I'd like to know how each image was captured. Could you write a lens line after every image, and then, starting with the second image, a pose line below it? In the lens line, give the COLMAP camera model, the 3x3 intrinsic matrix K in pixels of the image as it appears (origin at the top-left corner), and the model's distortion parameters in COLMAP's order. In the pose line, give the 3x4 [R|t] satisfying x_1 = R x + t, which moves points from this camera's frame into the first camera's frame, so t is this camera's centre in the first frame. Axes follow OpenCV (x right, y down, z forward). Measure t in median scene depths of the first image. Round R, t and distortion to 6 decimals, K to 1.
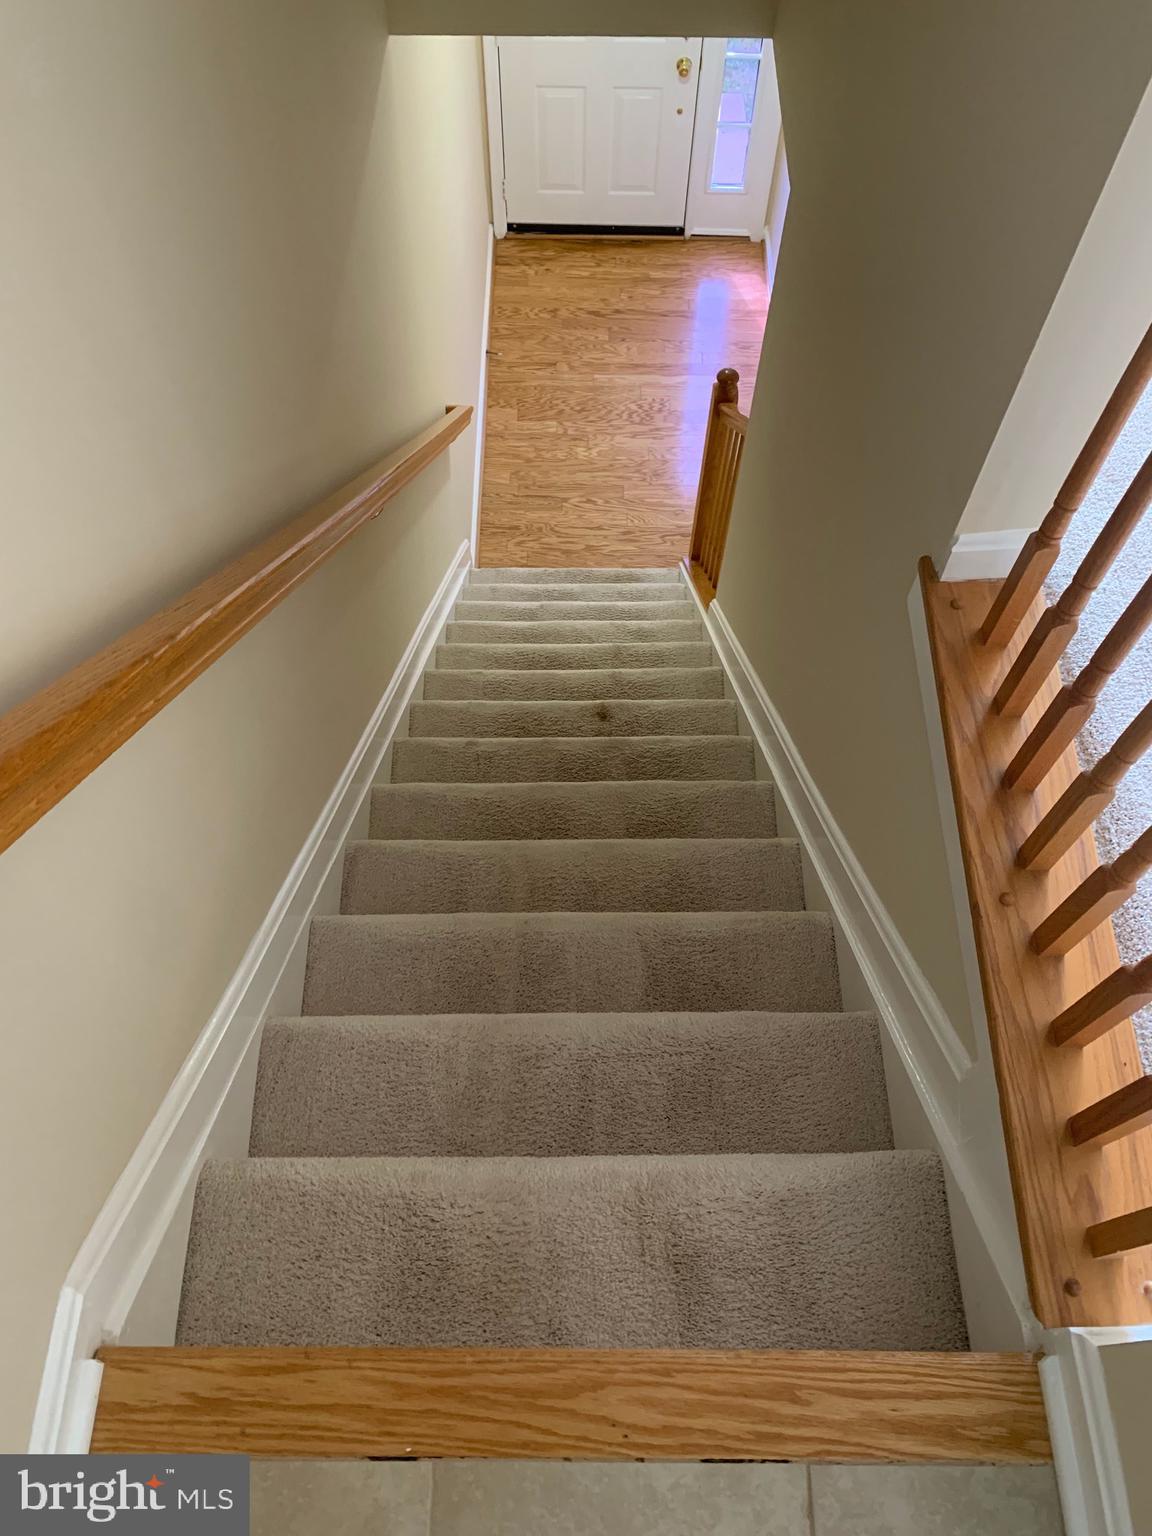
lens RADIAL K [[1176.5, 0, 576.0], [0, 1176.5, 768.0], [0, 0, 1]] dist [0.076766, -0.075509]
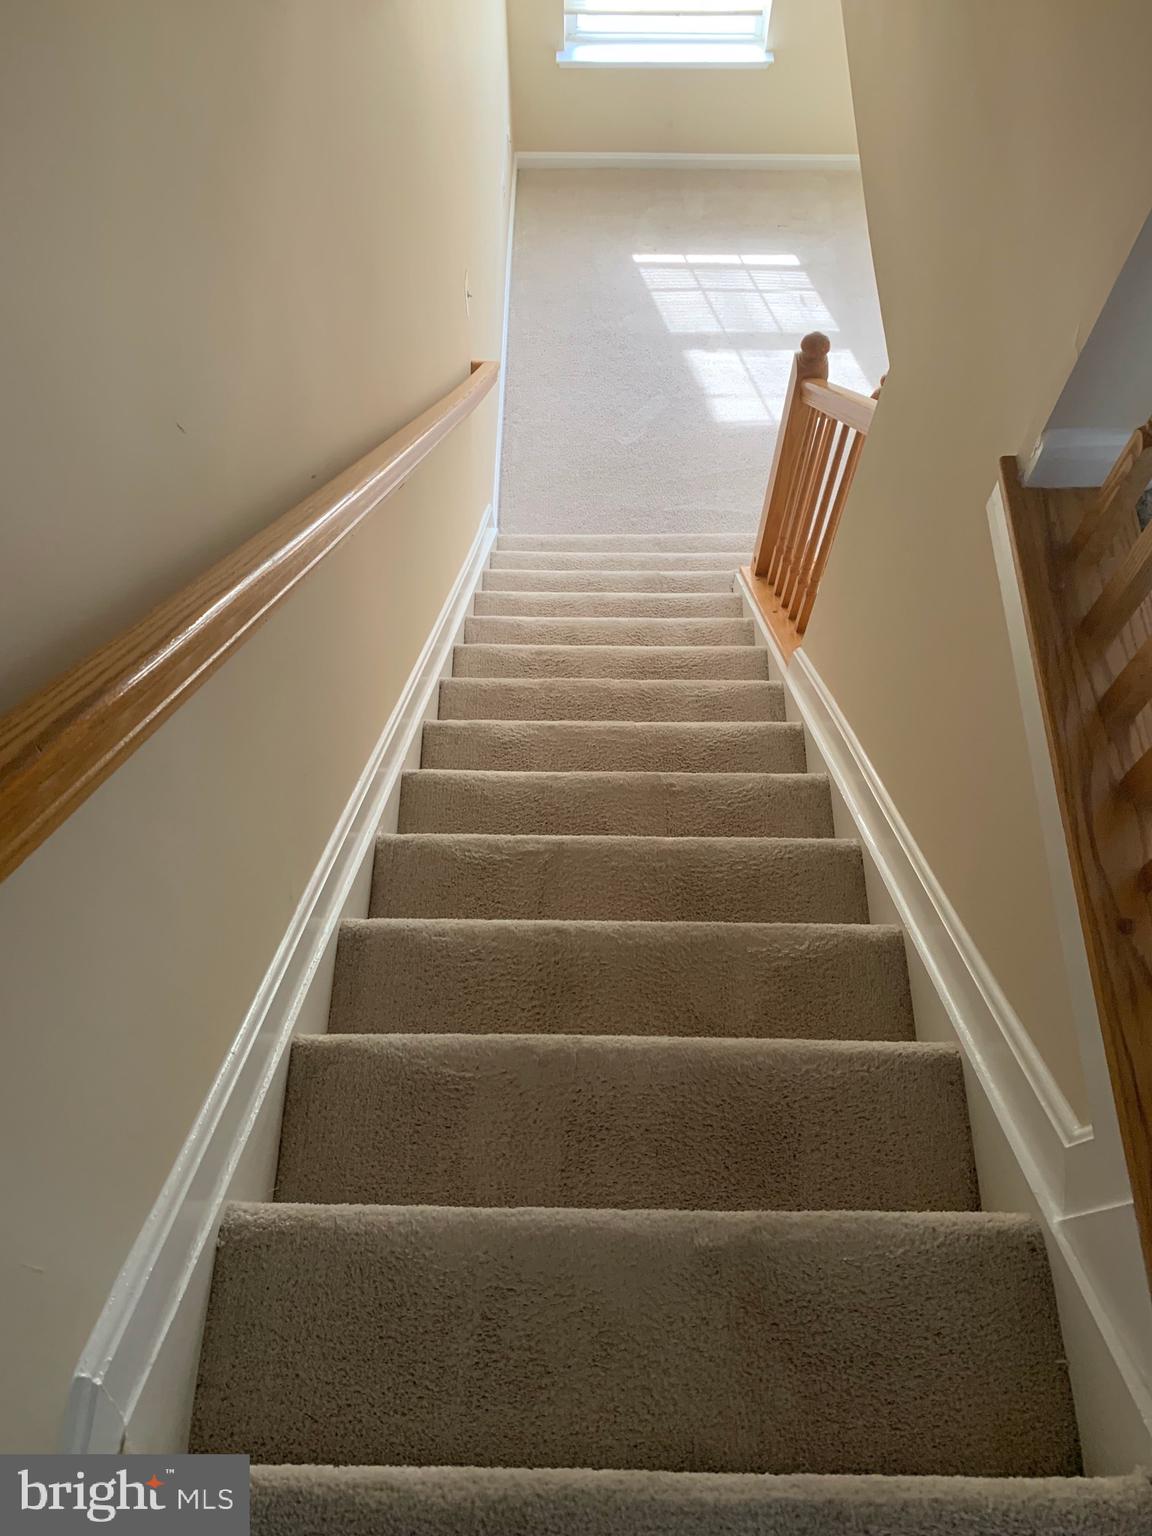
lens RADIAL K [[1177.7, 0, 570.3], [0, 1177.7, 771.2], [0, 0, 1]] dist [-0.004016, 0.006766]
pose [[0.998940, -0.026510, -0.037624, 0.000538], [0.028022, 0.998797, 0.040231, -0.085451], [0.036512, -0.041242, 0.998482, 0.225255]]
